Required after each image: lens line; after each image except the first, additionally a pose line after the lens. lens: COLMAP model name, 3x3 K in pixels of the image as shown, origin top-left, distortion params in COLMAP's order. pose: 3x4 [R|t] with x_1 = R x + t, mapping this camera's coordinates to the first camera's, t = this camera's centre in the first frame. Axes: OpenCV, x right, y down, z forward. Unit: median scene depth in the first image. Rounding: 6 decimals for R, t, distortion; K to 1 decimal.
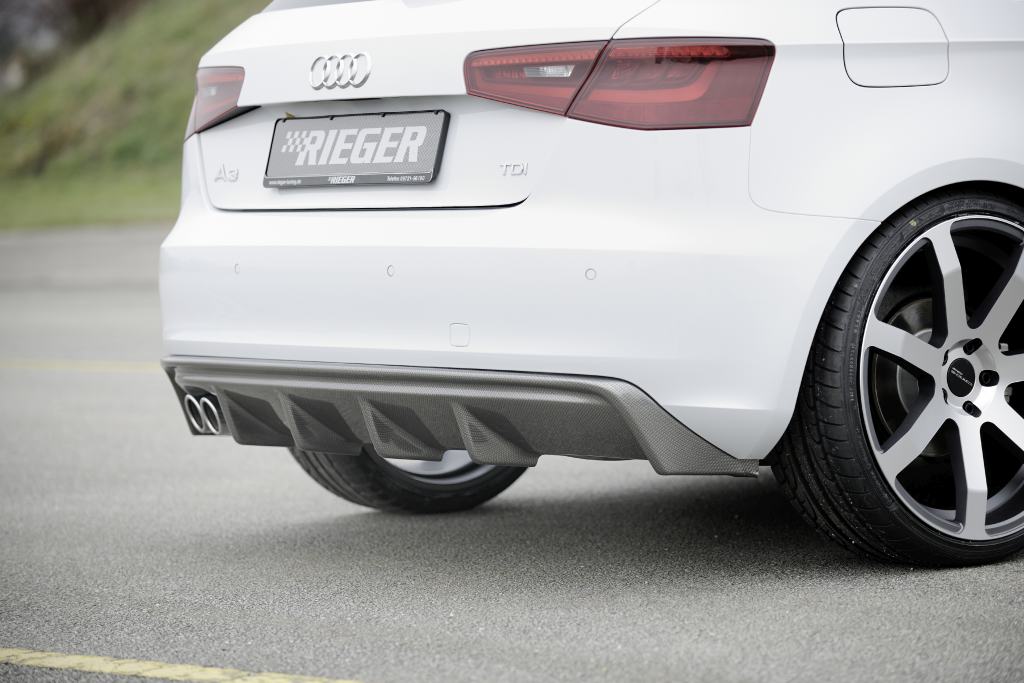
lens RADIAL K [[3435.2, 0, 512.0], [0, 3435.2, 341.5], [0, 0, 1]] dist [0.274682, 1.734527]
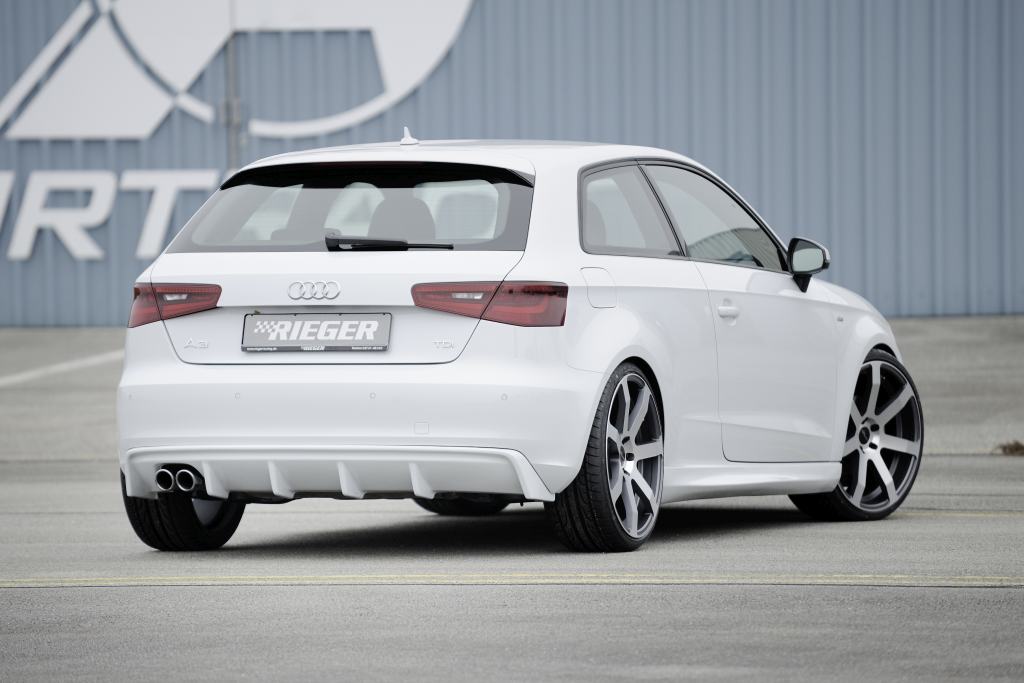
lens RADIAL K [[6096.3, 0, 512.4], [0, 6096.3, 398.2], [0, 0, 1]] dist [1.923748, 7.602912]
pose [[0.869819, 0.016240, 0.493104, -1.630941], [0.006379, 0.999004, -0.044154, 0.130241], [-0.493330, 0.041552, 0.868849, -1.978591]]
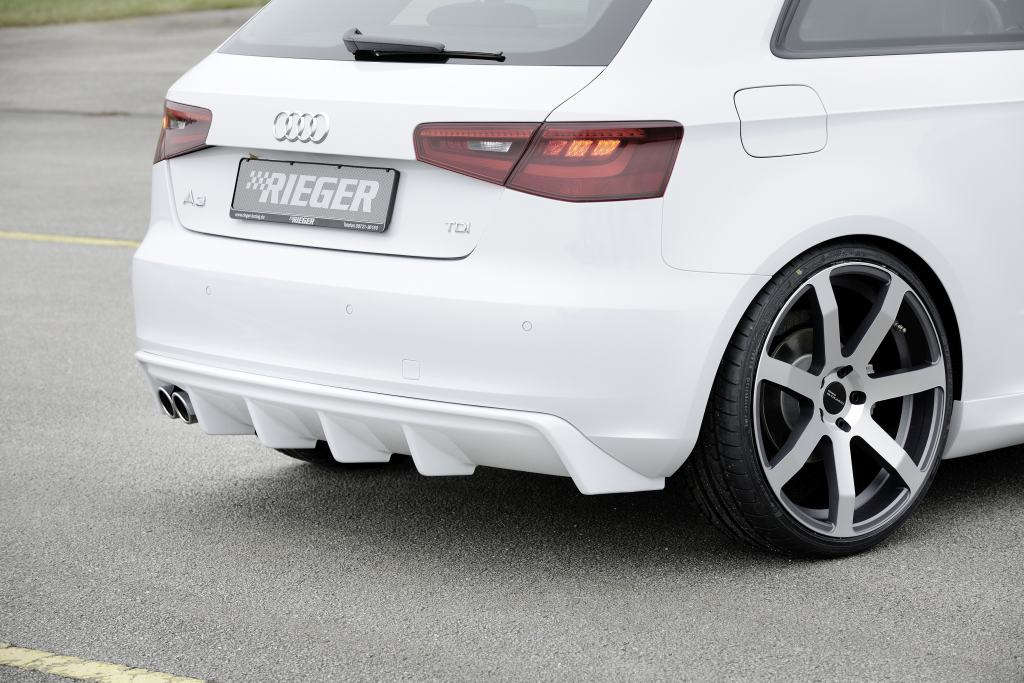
lens RADIAL K [[3152.9, 0, 512.0], [0, 3152.9, 341.5], [0, 0, 1]] dist [-0.076114, 2.525351]
pose [[0.998419, -0.000088, 0.056218, -0.039808], [-0.004451, 0.996736, 0.080601, -0.094737], [-0.056041, -0.080724, 0.995160, -0.058684]]
